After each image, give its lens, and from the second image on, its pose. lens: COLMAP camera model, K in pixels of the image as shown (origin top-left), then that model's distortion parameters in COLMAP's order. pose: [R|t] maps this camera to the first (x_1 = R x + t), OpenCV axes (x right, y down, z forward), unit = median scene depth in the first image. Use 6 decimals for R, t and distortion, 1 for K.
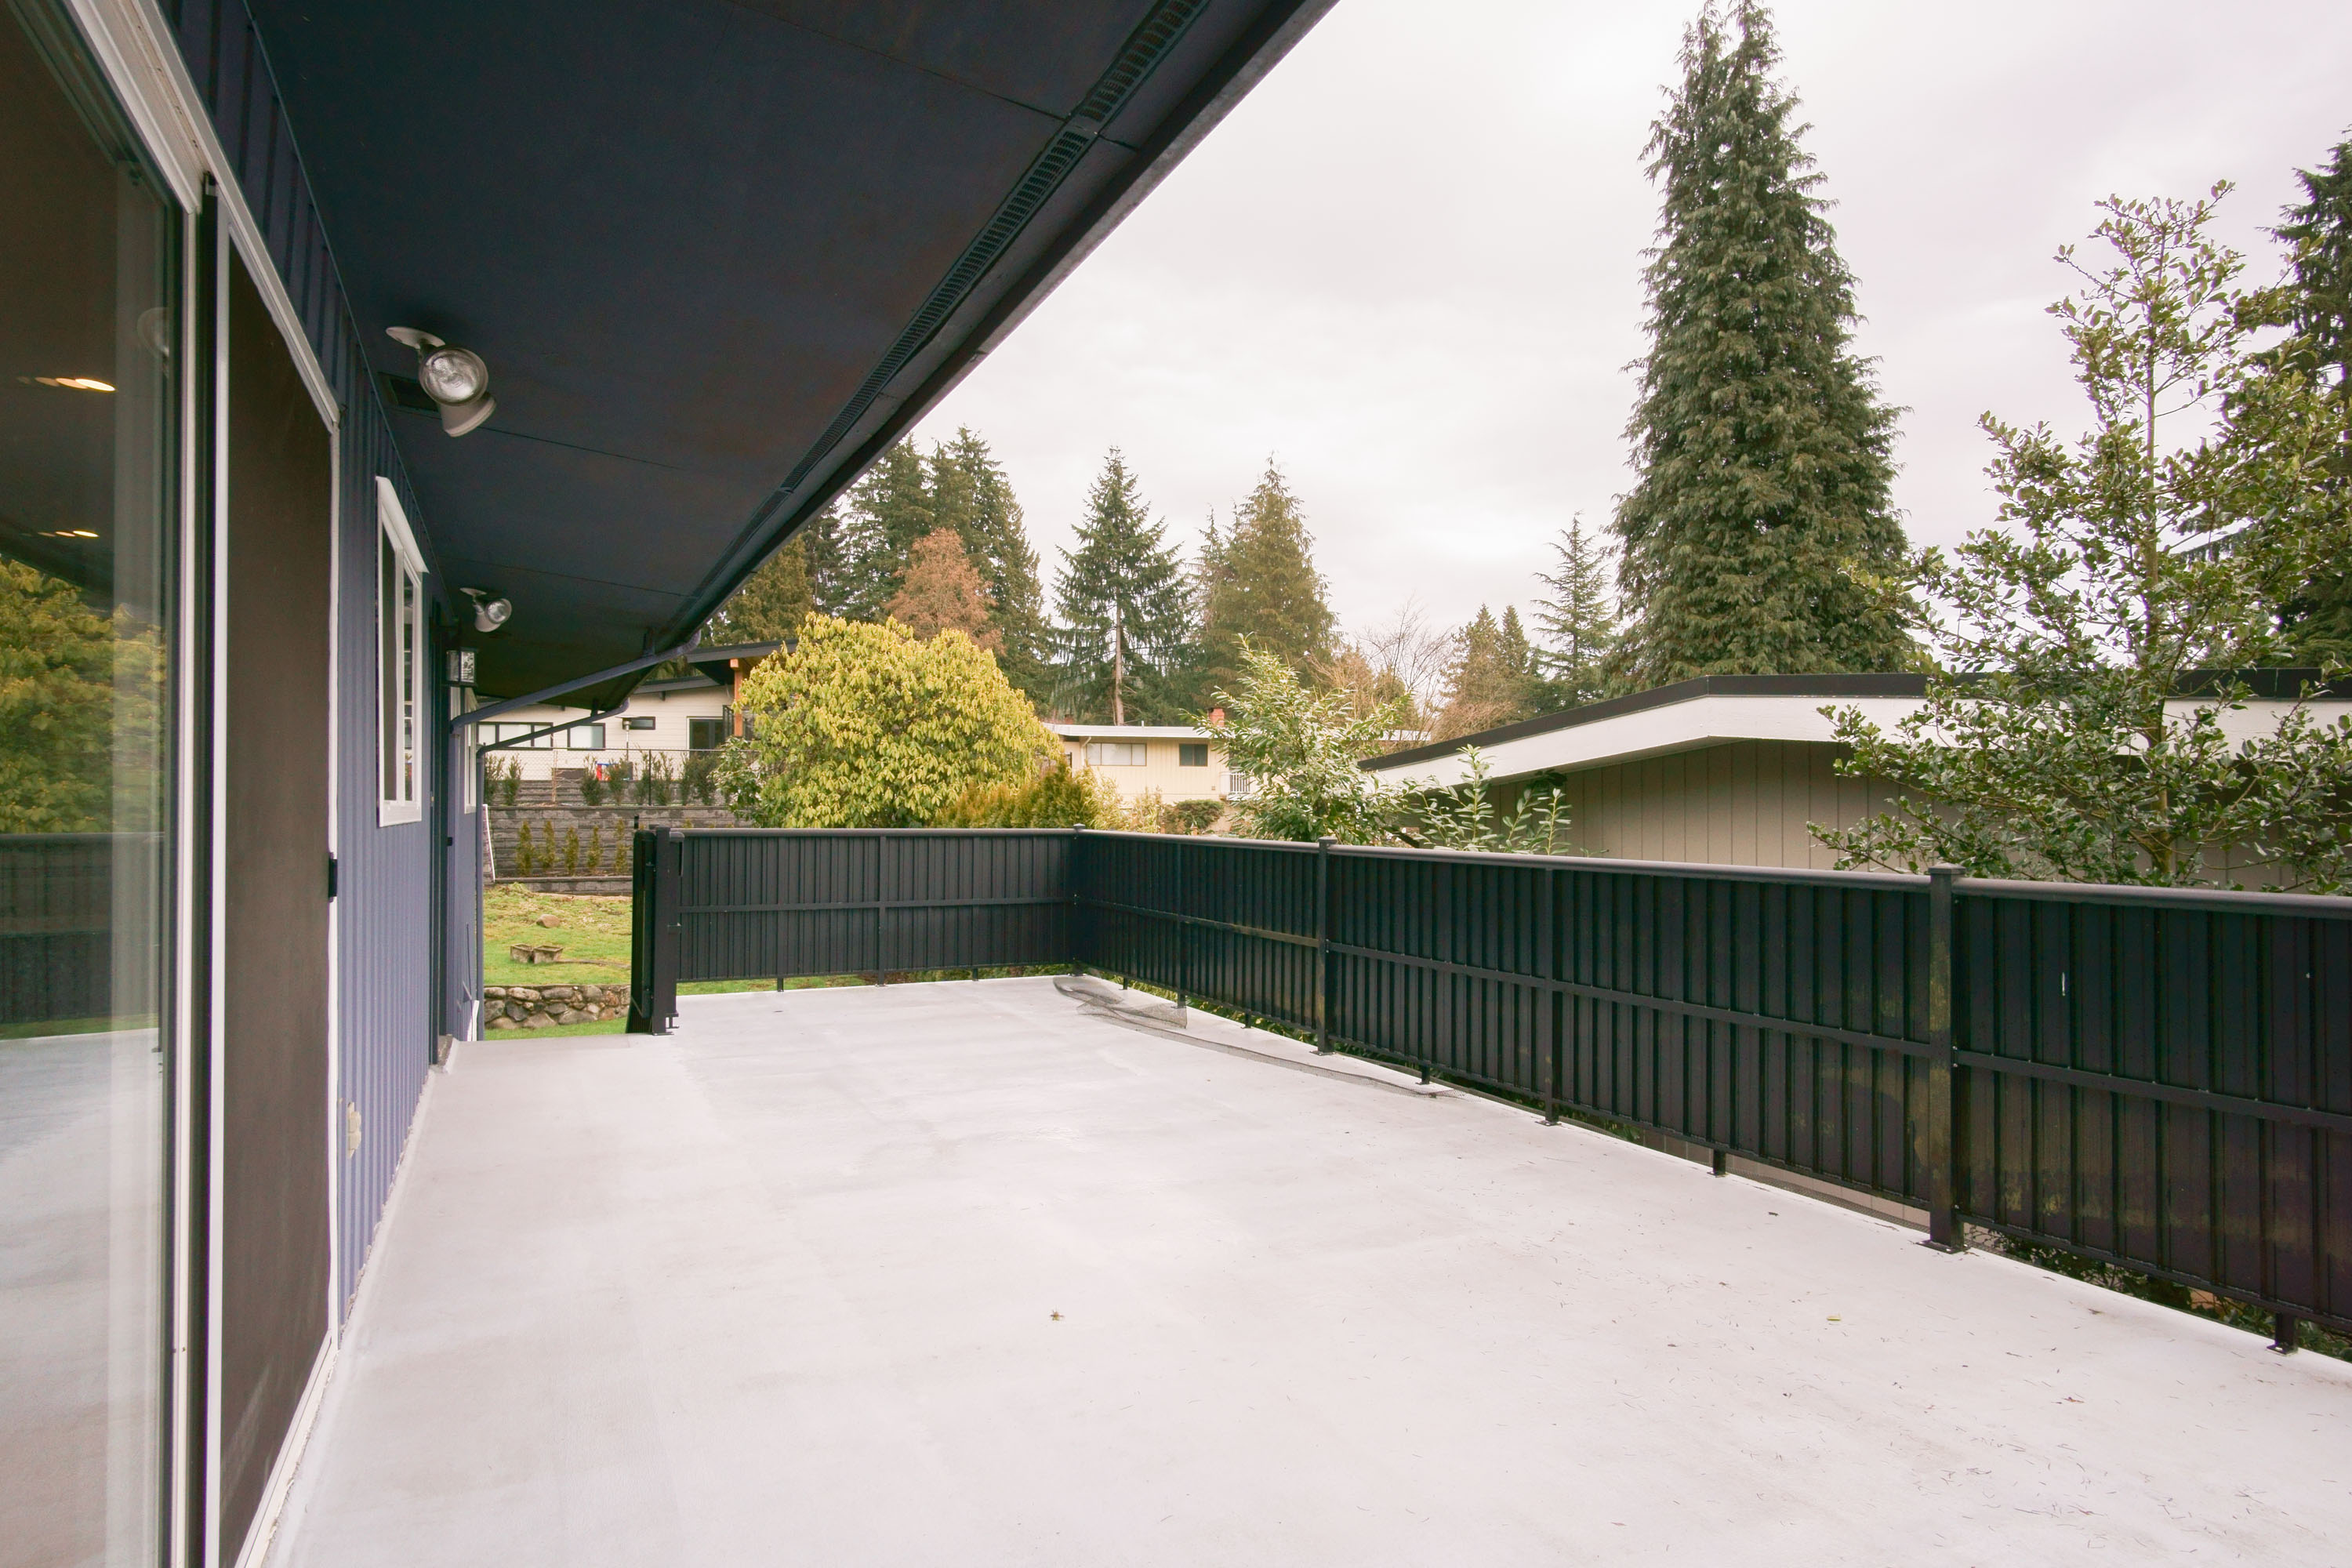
lens RADIAL K [[1238.6, 0, 1191.2], [0, 1238.6, 784.3], [0, 0, 1]] dist [0.002192, 0.000794]
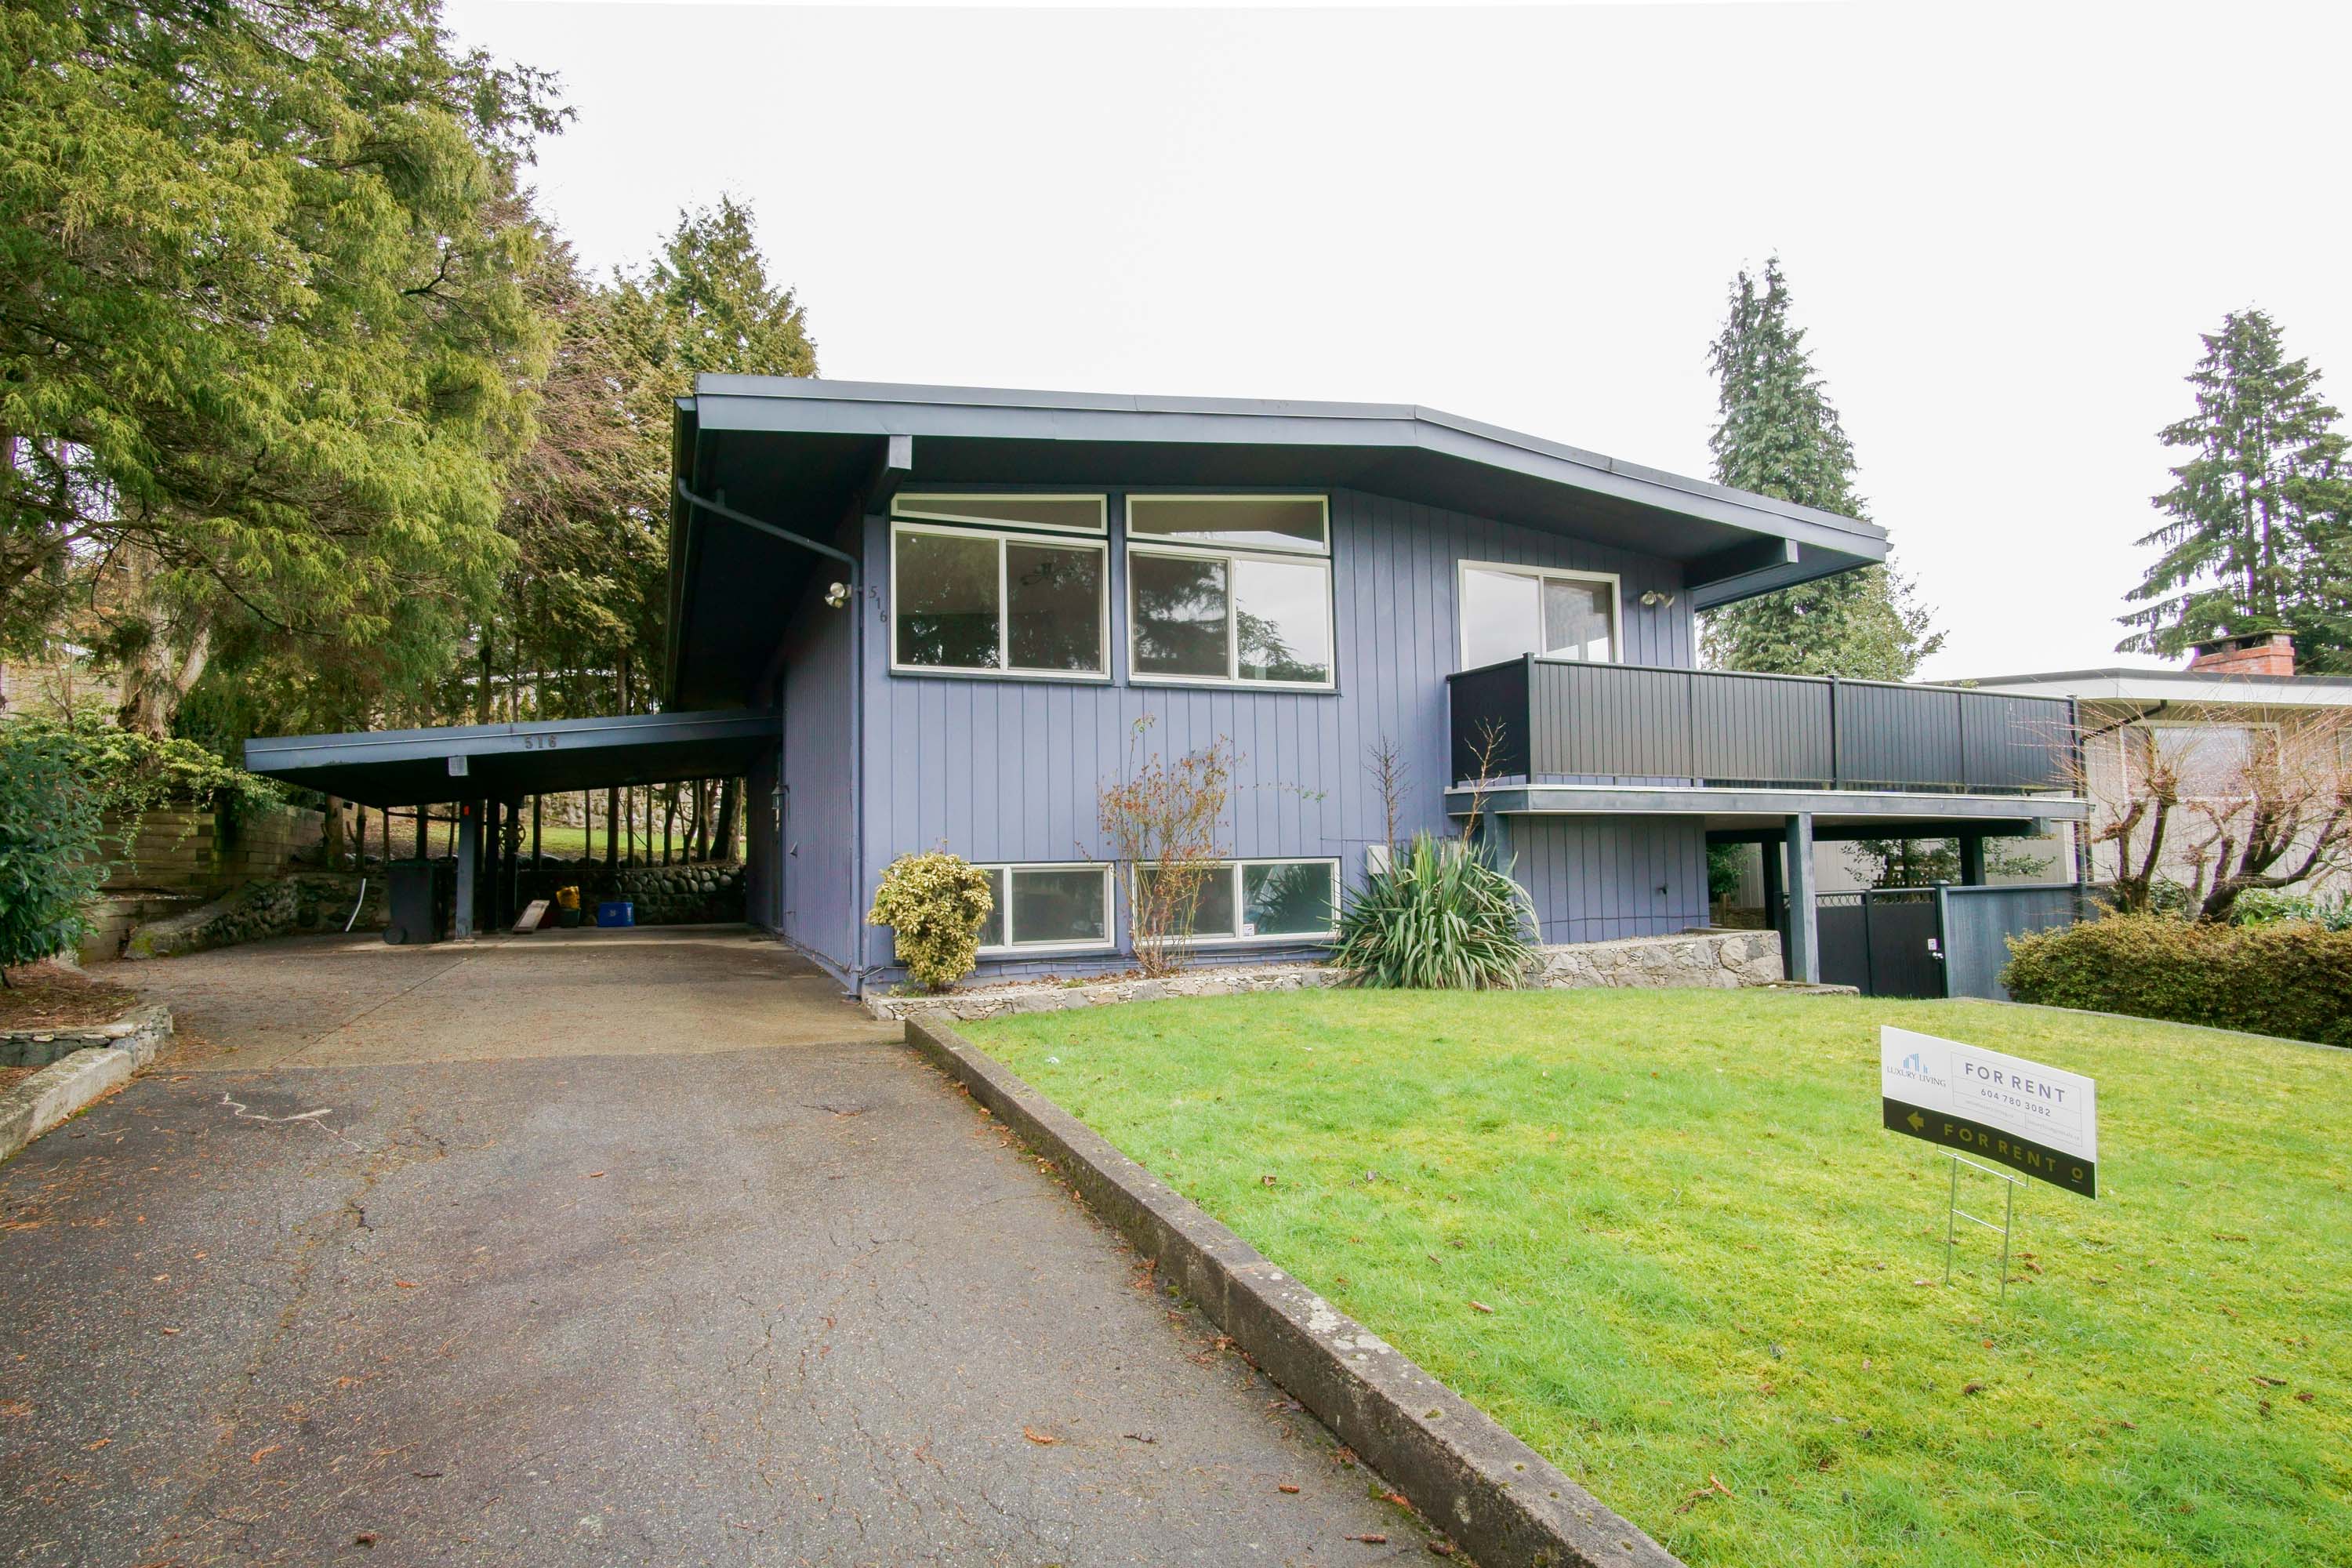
lens RADIAL K [[1238.6, 0, 1167.9], [0, 1238.6, 783.6], [0, 0, 1]] dist [0.002192, 0.000794]
pose [[0.998165, -0.023153, -0.055959, -0.211595], [0.019788, 0.998005, -0.059961, 0.070445], [0.057235, 0.058744, 0.996631, -0.501856]]
